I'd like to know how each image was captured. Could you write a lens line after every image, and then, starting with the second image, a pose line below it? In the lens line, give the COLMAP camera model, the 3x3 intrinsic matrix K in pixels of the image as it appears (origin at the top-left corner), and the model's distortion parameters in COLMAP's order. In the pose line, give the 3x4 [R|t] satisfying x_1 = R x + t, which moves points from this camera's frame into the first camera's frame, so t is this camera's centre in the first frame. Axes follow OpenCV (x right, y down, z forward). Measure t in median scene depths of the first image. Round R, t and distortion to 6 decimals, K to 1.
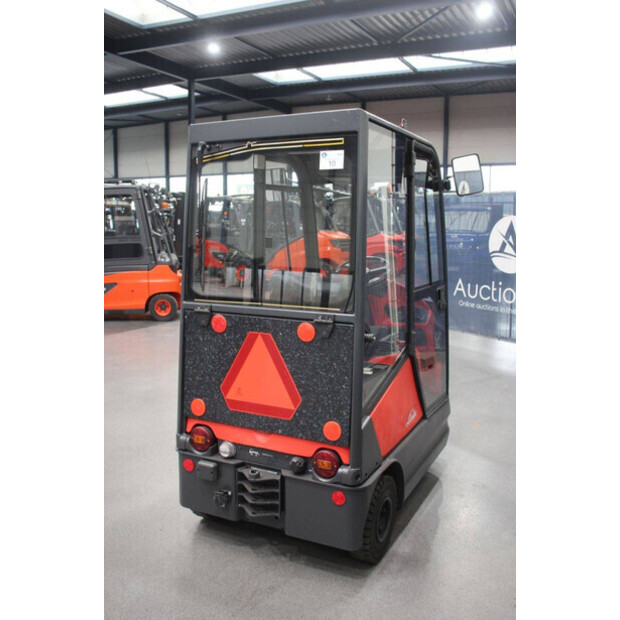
lens RADIAL K [[593.3, 0, 311.0], [0, 593.3, 312.0], [0, 0, 1]] dist [-0.058830, 0.000000]
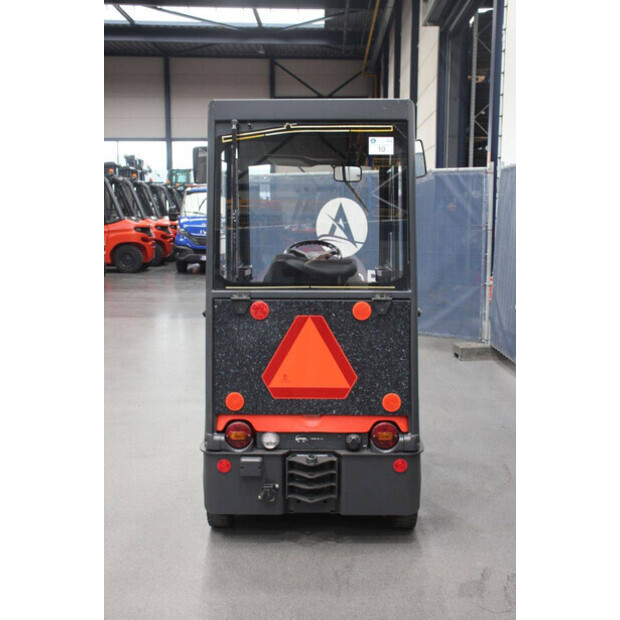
lens RADIAL K [[701.1, 0, 314.3], [0, 701.1, 310.1], [0, 0, 1]] dist [-0.003401, 0.000000]
pose [[0.898925, -0.064403, 0.433343, -0.574365], [0.065301, 0.997783, 0.012830, 0.010532], [-0.433209, 0.016764, 0.901138, -0.065187]]
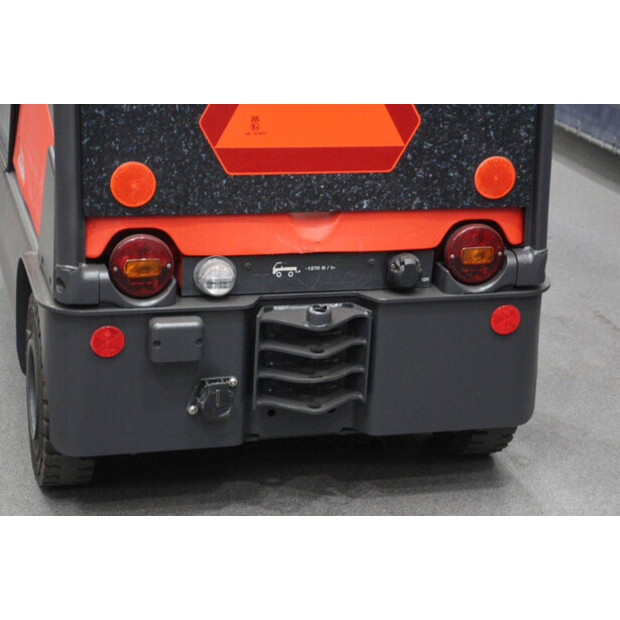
lens RADIAL K [[1479.5, 0, 312.0], [0, 1479.5, 308.0], [0, 0, 1]] dist [0.348949, 0.000000]
pose [[0.746044, -0.188235, 0.638738, -0.763932], [0.052820, 0.972920, 0.225024, 0.029829], [-0.663798, -0.134140, 0.735784, 0.215654]]
